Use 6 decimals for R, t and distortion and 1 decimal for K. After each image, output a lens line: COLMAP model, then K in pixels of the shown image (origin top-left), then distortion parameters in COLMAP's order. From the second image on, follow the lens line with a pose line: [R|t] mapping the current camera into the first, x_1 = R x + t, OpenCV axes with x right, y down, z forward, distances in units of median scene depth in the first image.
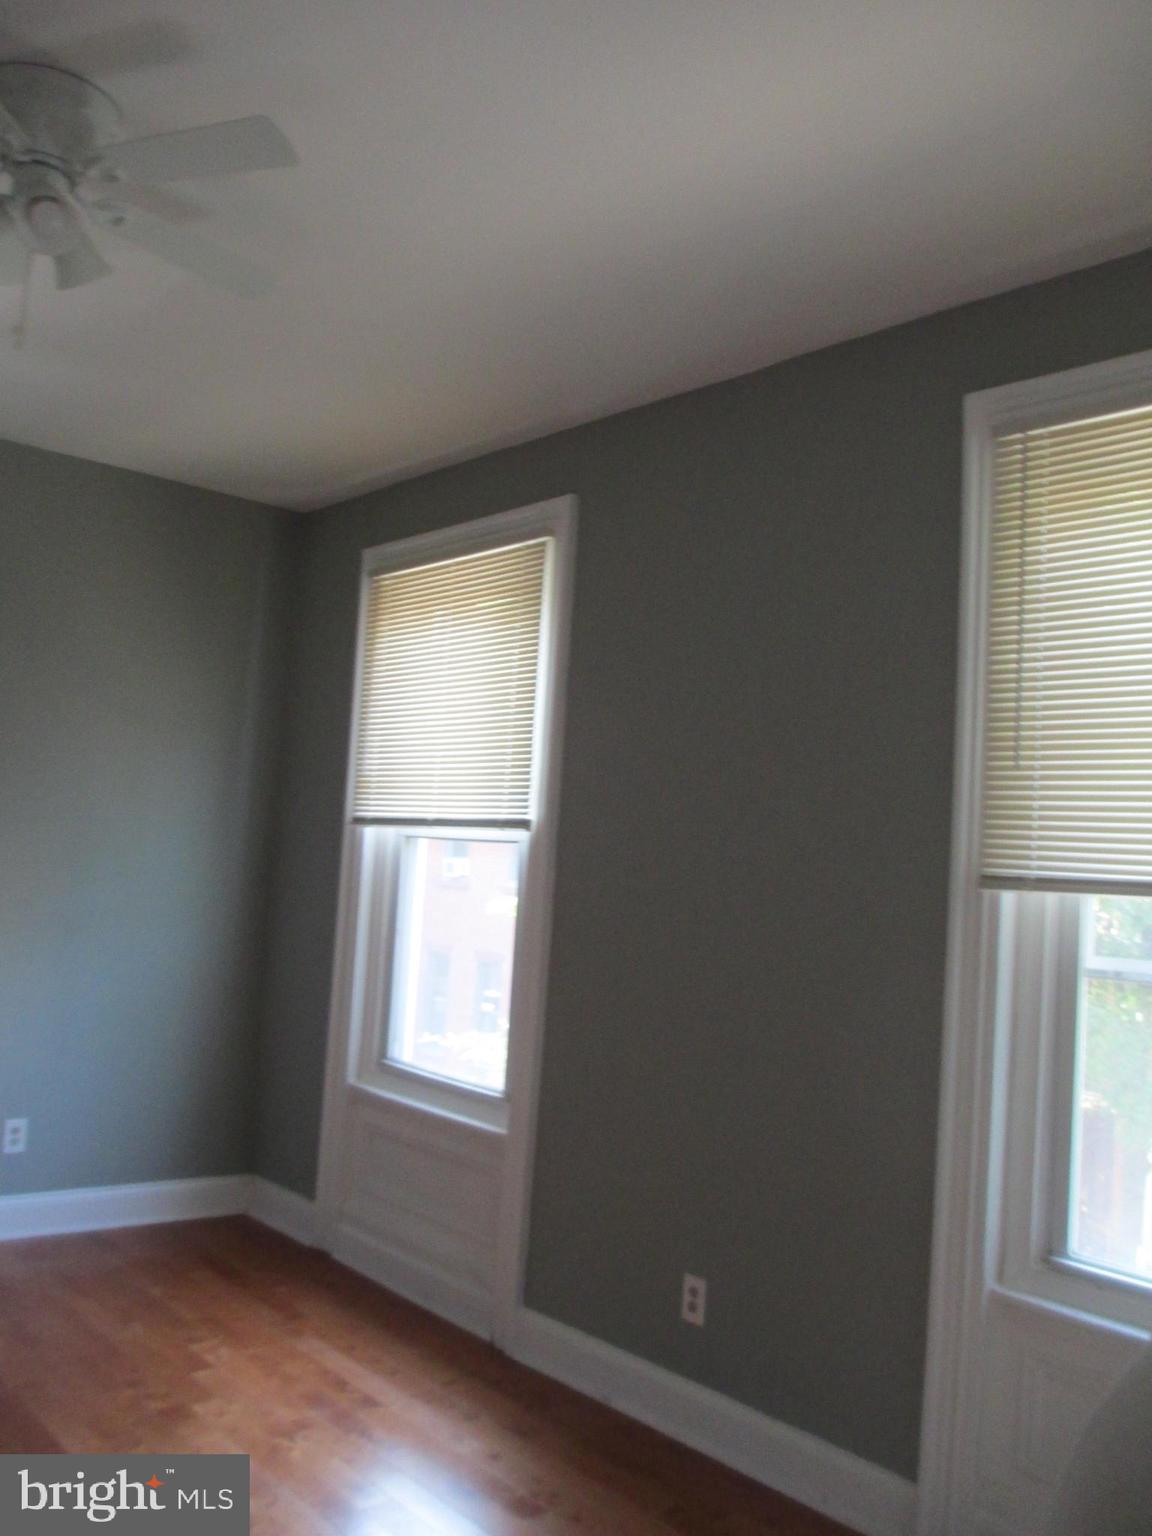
lens RADIAL K [[1262.6, 0, 575.6], [0, 1262.6, 769.4], [0, 0, 1]] dist [-0.071737, 0.027539]
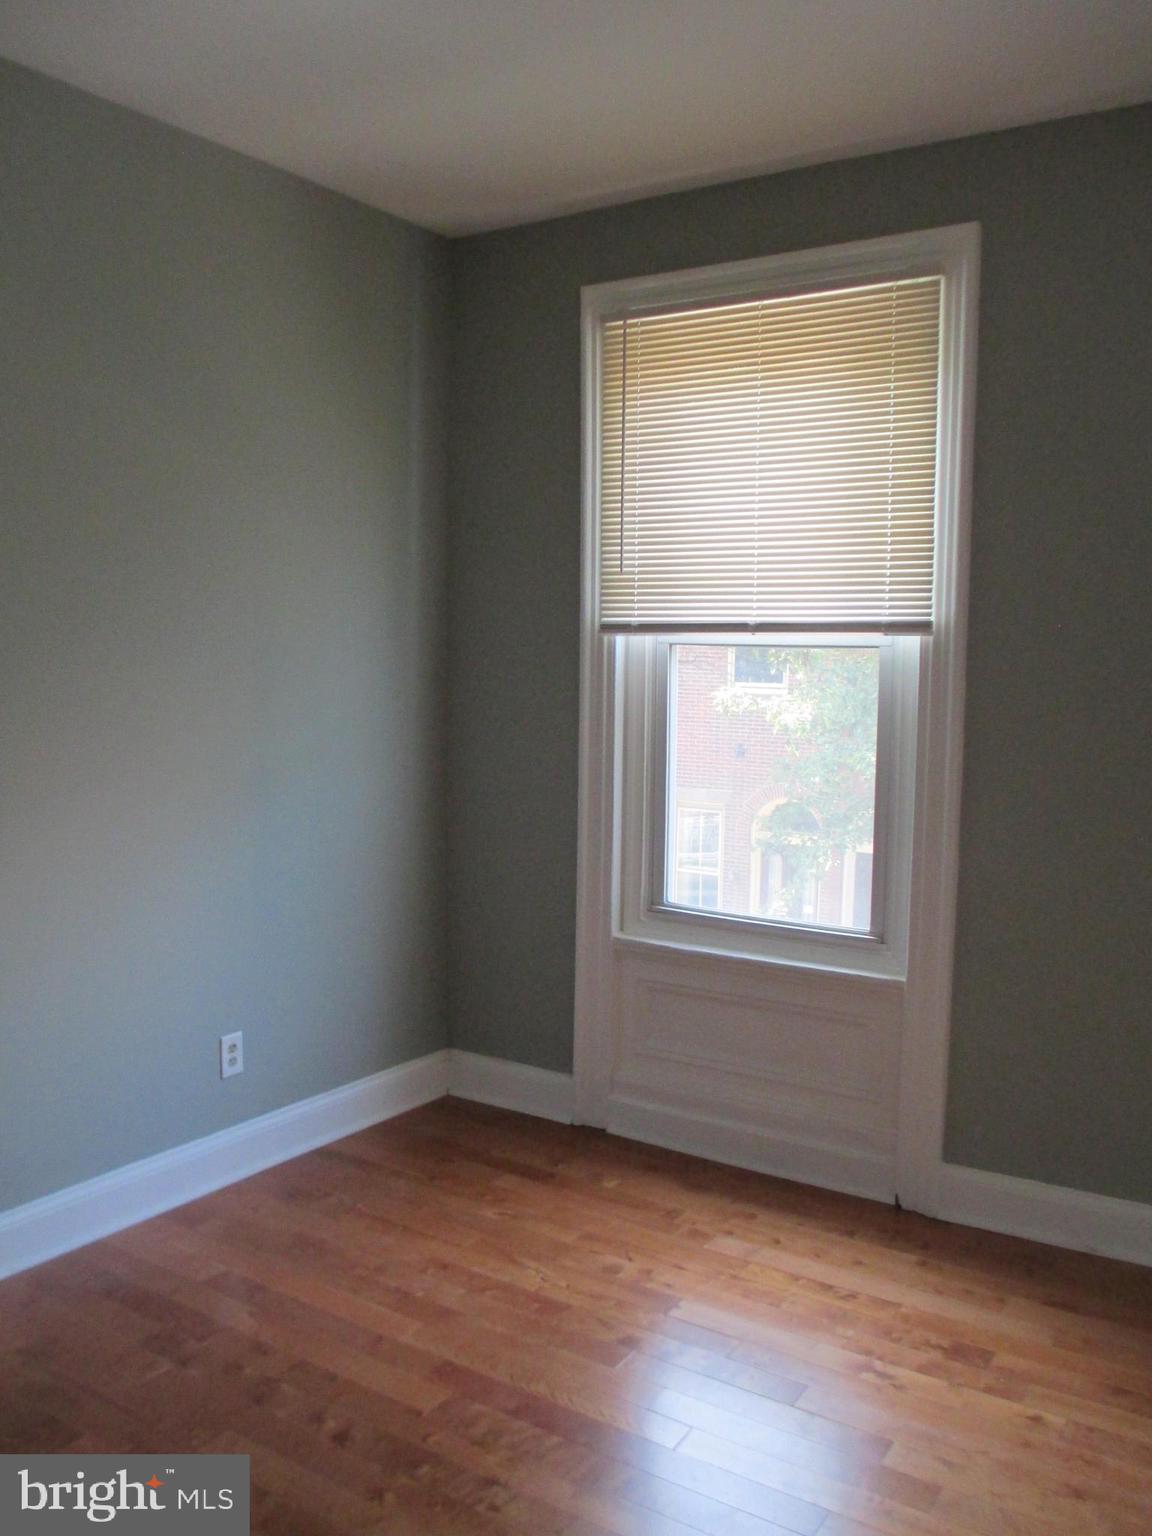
lens RADIAL K [[1262.6, 0, 573.0], [0, 1262.6, 764.5], [0, 0, 1]] dist [-0.071737, 0.027539]
pose [[0.965367, -0.076224, 0.249512, -0.441303], [0.031418, 0.983373, 0.178856, -0.021701], [-0.258997, -0.164823, 0.951711, 0.221798]]
